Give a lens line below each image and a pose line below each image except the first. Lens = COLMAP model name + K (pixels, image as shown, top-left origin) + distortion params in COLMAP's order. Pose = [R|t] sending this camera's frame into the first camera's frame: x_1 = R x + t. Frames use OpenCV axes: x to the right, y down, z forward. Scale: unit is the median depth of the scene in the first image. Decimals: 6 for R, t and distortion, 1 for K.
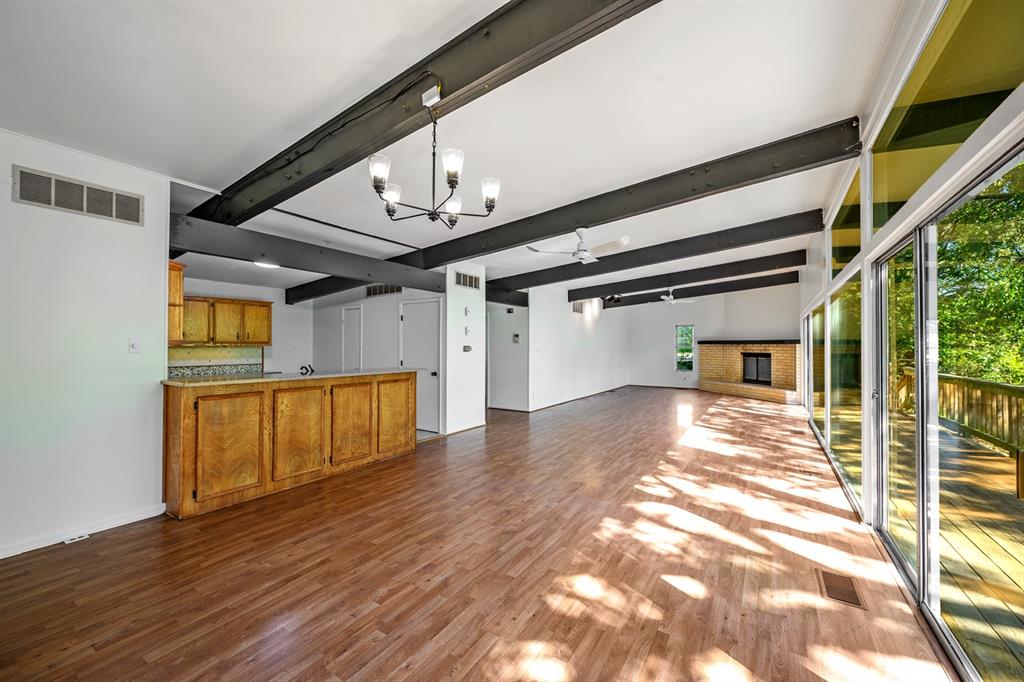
lens RADIAL K [[400.0, 0, 510.2], [0, 400.0, 340.5], [0, 0, 1]] dist [-0.003939, -0.000713]
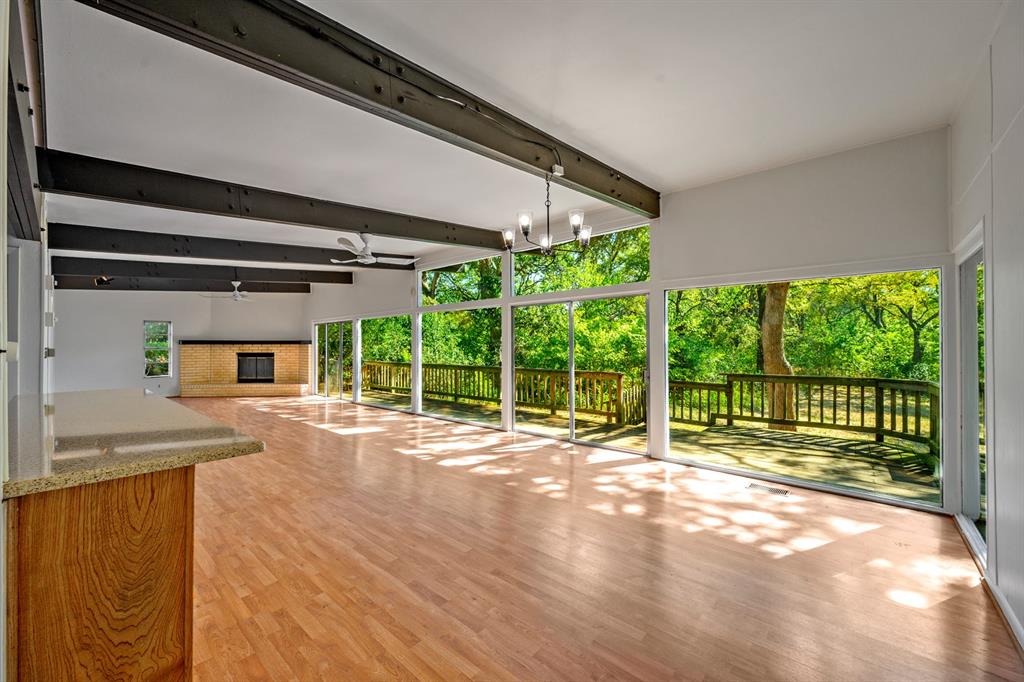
lens RADIAL K [[400.0, 0, 512.1], [0, 400.0, 343.8], [0, 0, 1]] dist [-0.003939, -0.000713]
pose [[0.140103, 0.004123, 0.990128, -0.358295], [-0.012978, 0.999913, -0.002328, 0.001402], [-0.990052, -0.012524, 0.140144, 0.212001]]
